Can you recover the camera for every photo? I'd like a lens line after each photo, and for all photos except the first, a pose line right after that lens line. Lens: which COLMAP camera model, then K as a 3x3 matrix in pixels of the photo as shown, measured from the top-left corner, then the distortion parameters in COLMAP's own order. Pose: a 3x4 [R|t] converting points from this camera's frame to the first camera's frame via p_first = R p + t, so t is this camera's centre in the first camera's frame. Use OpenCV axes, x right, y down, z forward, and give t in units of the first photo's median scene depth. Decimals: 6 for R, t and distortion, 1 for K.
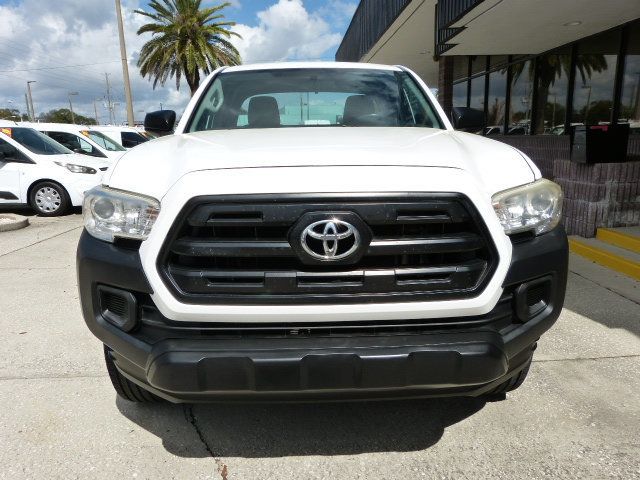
lens RADIAL K [[480.2, 0, 316.9], [0, 480.2, 242.9], [0, 0, 1]] dist [-0.035112, 0.027254]
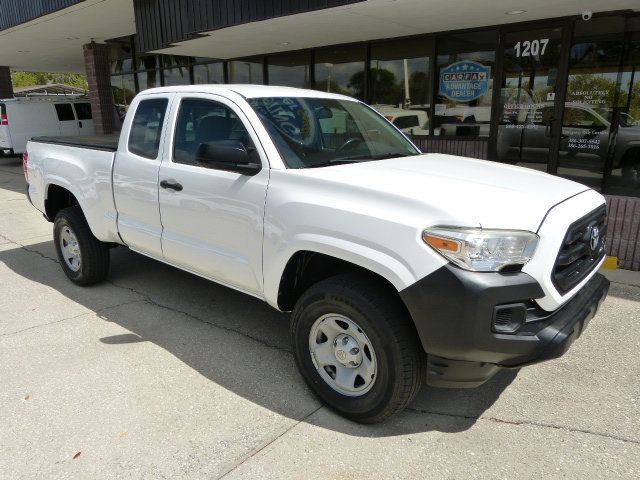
lens RADIAL K [[480.2, 0, 320.6], [0, 480.2, 244.0], [0, 0, 1]] dist [-0.035112, 0.027254]
pose [[0.682305, -0.193500, 0.704995, -1.277834], [0.155499, 0.980682, 0.118673, -0.232598], [-0.714339, 0.028654, 0.699213, 0.360463]]
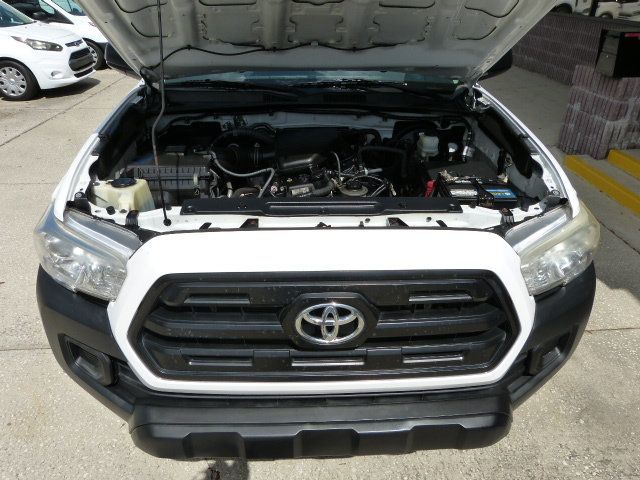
lens RADIAL K [[480.2, 0, 317.3], [0, 480.2, 248.3], [0, 0, 1]] dist [-0.035112, 0.027254]
pose [[0.999641, 0.013210, 0.023316, -0.011018], [-0.019430, 0.956478, 0.291157, -0.265263], [-0.018455, -0.291505, 0.956391, 0.155018]]
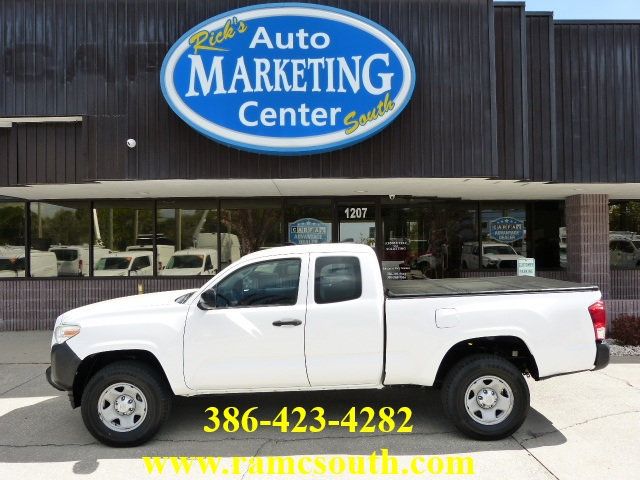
lens RADIAL K [[480.2, 0, 318.1], [0, 480.2, 239.8], [0, 0, 1]] dist [-0.035112, 0.027254]
pose [[0.040804, 0.018424, 0.998997, -2.513426], [0.215363, 0.976166, -0.026800, -0.633459], [-0.975681, 0.216240, 0.035863, 1.836211]]
